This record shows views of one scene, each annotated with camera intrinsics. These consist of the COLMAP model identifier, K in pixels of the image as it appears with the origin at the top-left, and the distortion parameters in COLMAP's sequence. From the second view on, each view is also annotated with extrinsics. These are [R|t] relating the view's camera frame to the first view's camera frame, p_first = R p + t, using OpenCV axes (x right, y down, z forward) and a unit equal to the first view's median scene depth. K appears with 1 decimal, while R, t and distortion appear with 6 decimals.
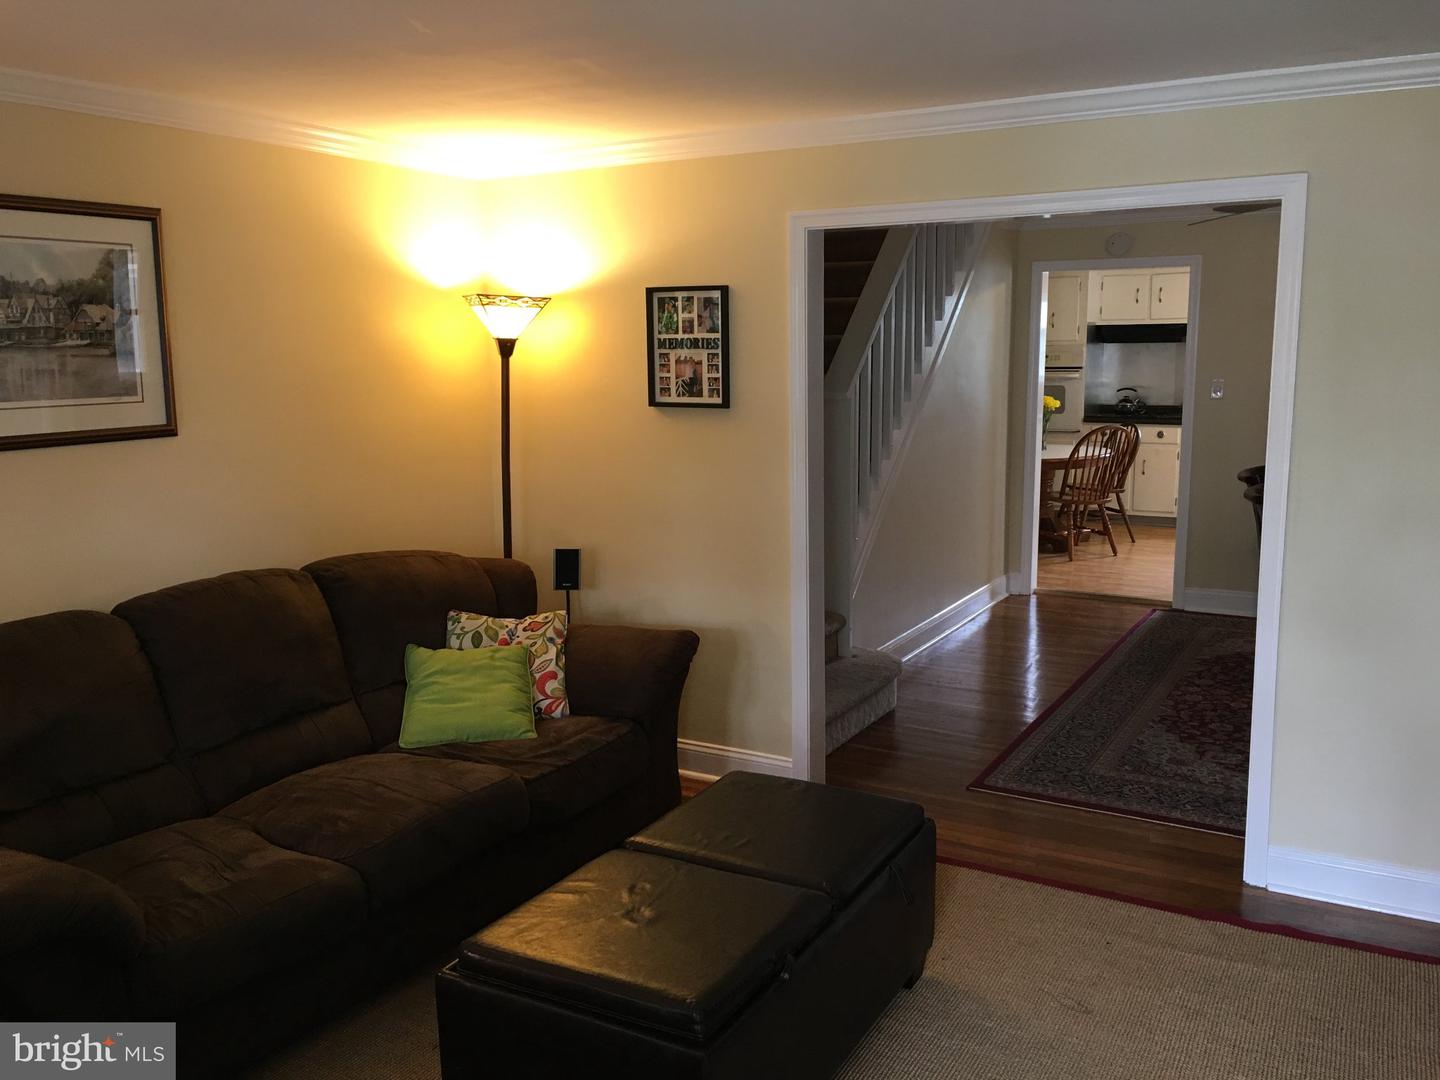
lens RADIAL K [[1231.5, 0, 711.8], [0, 1231.5, 536.3], [0, 0, 1]] dist [0.071342, -0.098618]
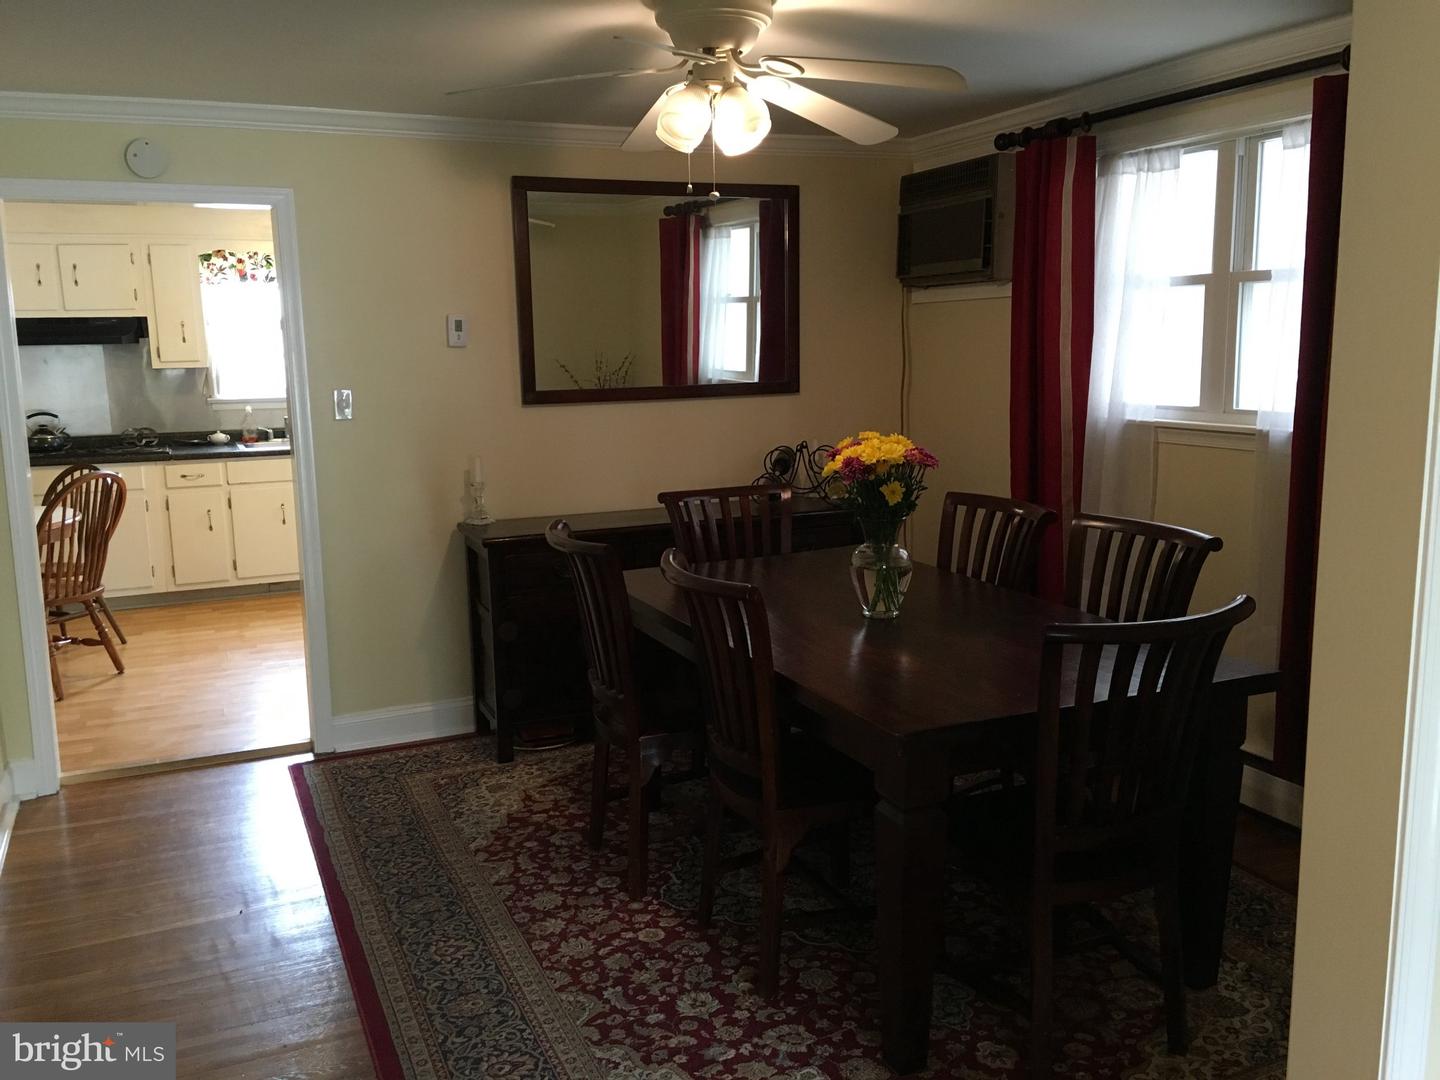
lens RADIAL K [[1231.5, 0, 709.6], [0, 1231.5, 547.5], [0, 0, 1]] dist [0.071342, -0.098618]
pose [[0.588271, -0.132046, 0.797810, 0.001054], [0.139252, 0.988382, 0.060909, -0.063581], [-0.796584, 0.075266, 0.599824, 0.521987]]
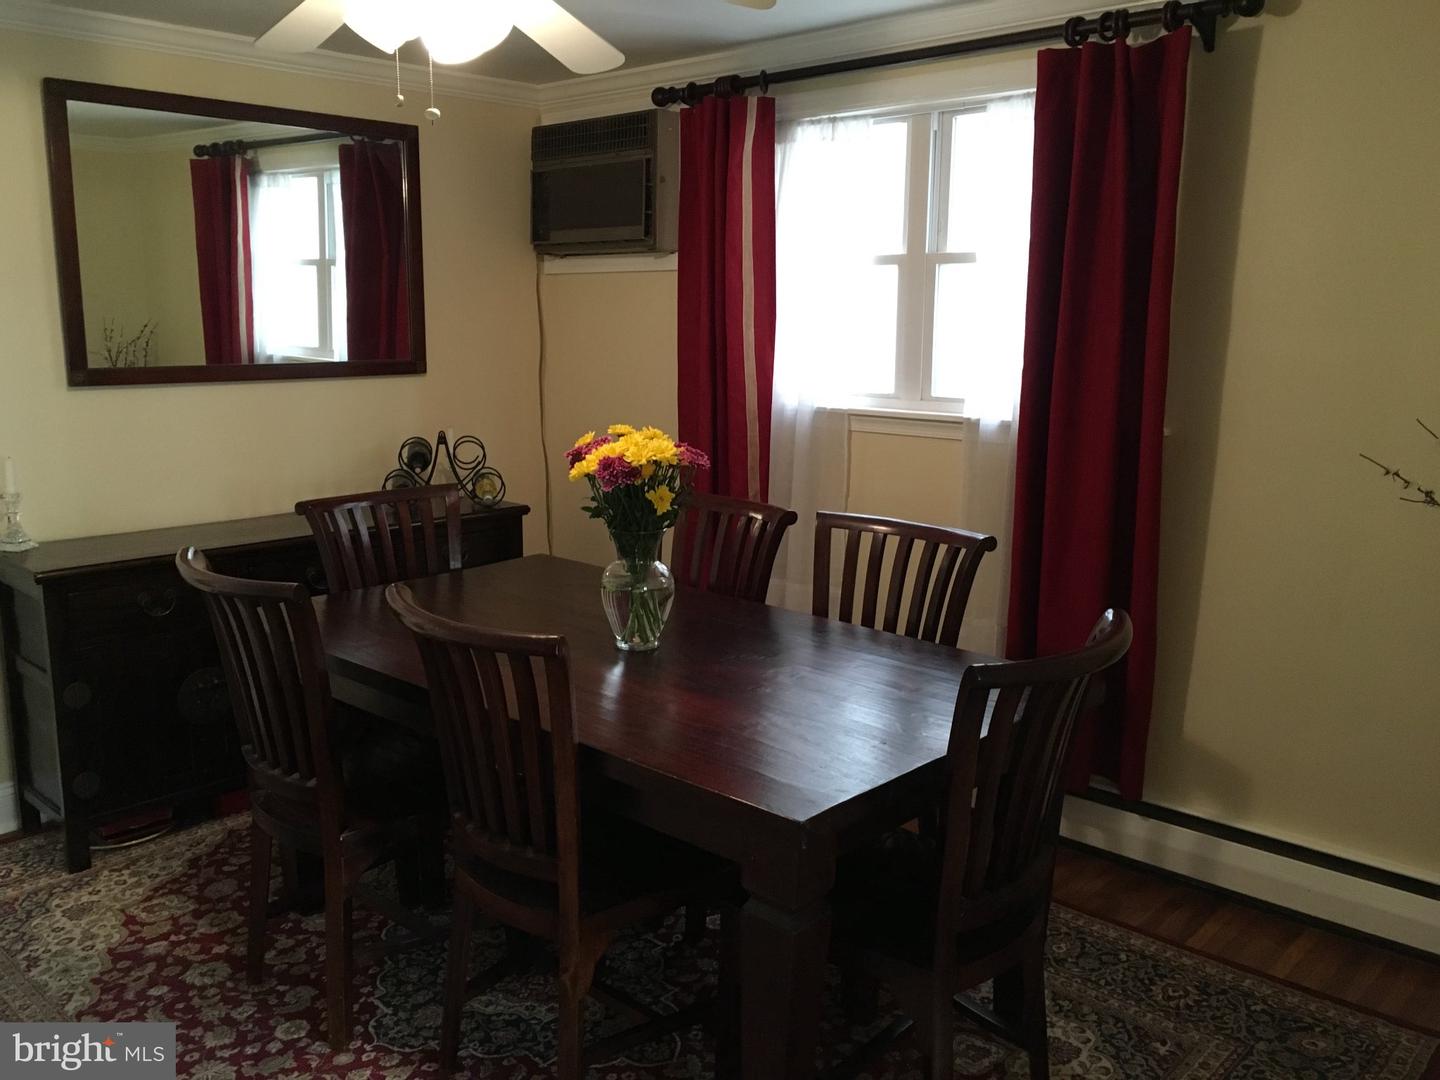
lens RADIAL K [[1231.5, 0, 715.1], [0, 1231.5, 545.1], [0, 0, 1]] dist [0.071342, -0.098618]
pose [[0.216239, -0.164067, 0.962456, 0.050779], [0.146014, 0.980128, 0.134274, -0.081800], [-0.965360, 0.111496, 0.235898, 0.644527]]
